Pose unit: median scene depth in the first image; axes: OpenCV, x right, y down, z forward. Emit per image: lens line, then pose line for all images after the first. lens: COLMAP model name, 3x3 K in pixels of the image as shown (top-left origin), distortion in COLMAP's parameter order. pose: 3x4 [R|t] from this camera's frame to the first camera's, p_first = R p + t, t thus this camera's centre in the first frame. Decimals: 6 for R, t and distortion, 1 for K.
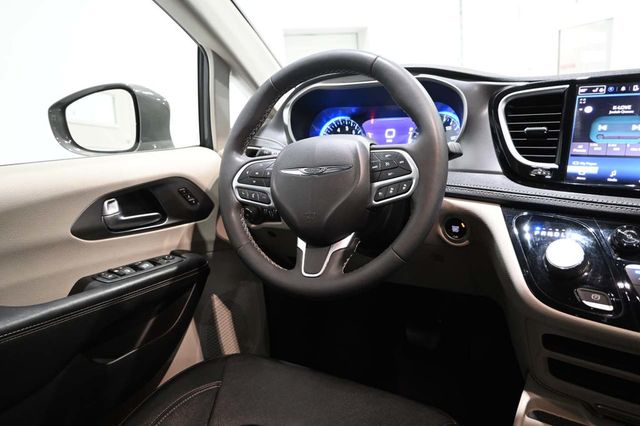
lens RADIAL K [[440.8, 0, 314.9], [0, 440.8, 211.2], [0, 0, 1]] dist [-0.004582, 0.001969]
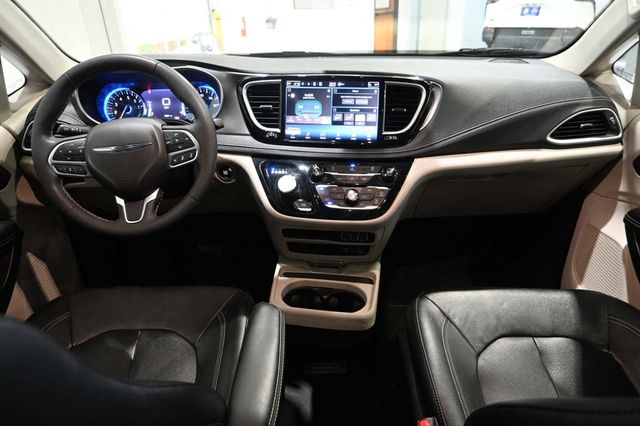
lens RADIAL K [[440.8, 0, 319.2], [0, 440.8, 213.3], [0, 0, 1]] dist [-0.004582, 0.001969]
pose [[0.858423, -0.180663, 0.480075, -0.166499], [0.086237, 0.973430, 0.212123, -0.127819], [-0.505642, -0.140692, 0.851194, -0.500767]]
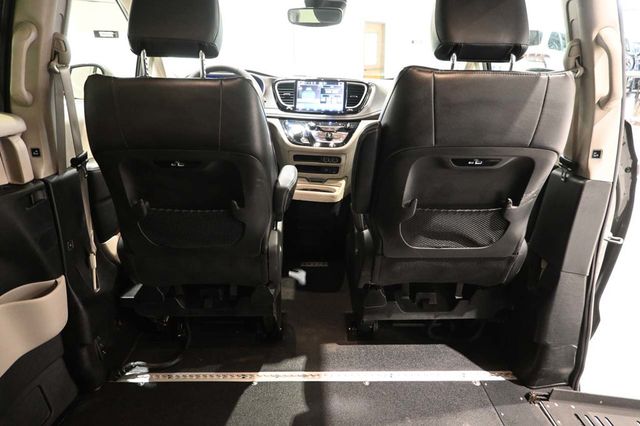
lens RADIAL K [[440.8, 0, 319.7], [0, 440.8, 212.2], [0, 0, 1]] dist [-0.004582, 0.001969]
pose [[0.854408, -0.102881, 0.509316, -0.959700], [0.063533, 0.993532, 0.094110, 0.359346], [-0.515704, -0.048050, 0.855418, -1.800900]]
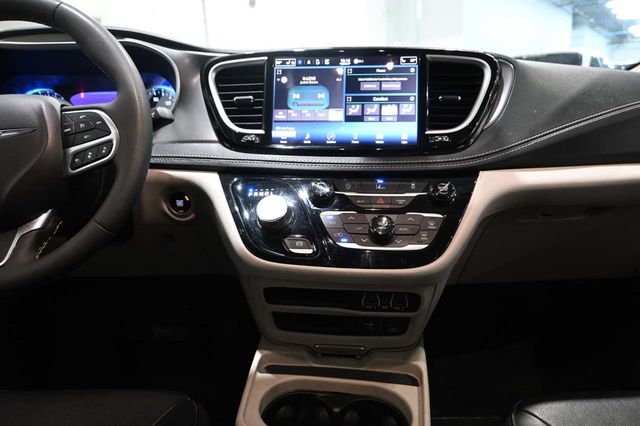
lens RADIAL K [[440.8, 0, 319.9], [0, 440.8, 210.9], [0, 0, 1]] dist [-0.004582, 0.001969]
pose [[0.858382, -0.077685, 0.507095, 0.102557], [0.087504, 0.996154, 0.004484, 0.088989], [-0.505493, 0.040523, 0.861879, 0.016355]]
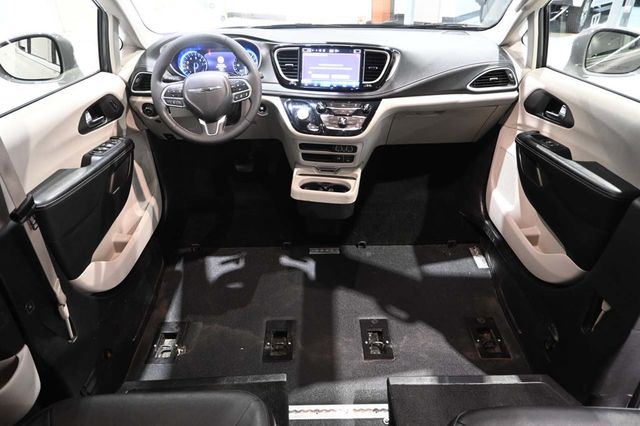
lens RADIAL K [[440.8, 0, 319.0], [0, 440.8, 213.2], [0, 0, 1]] dist [-0.004582, 0.001969]
pose [[0.859066, -0.215435, 0.464321, -0.684645], [0.077487, 0.951395, 0.298064, -0.113492], [-0.505966, -0.220078, 0.834005, -1.334929]]
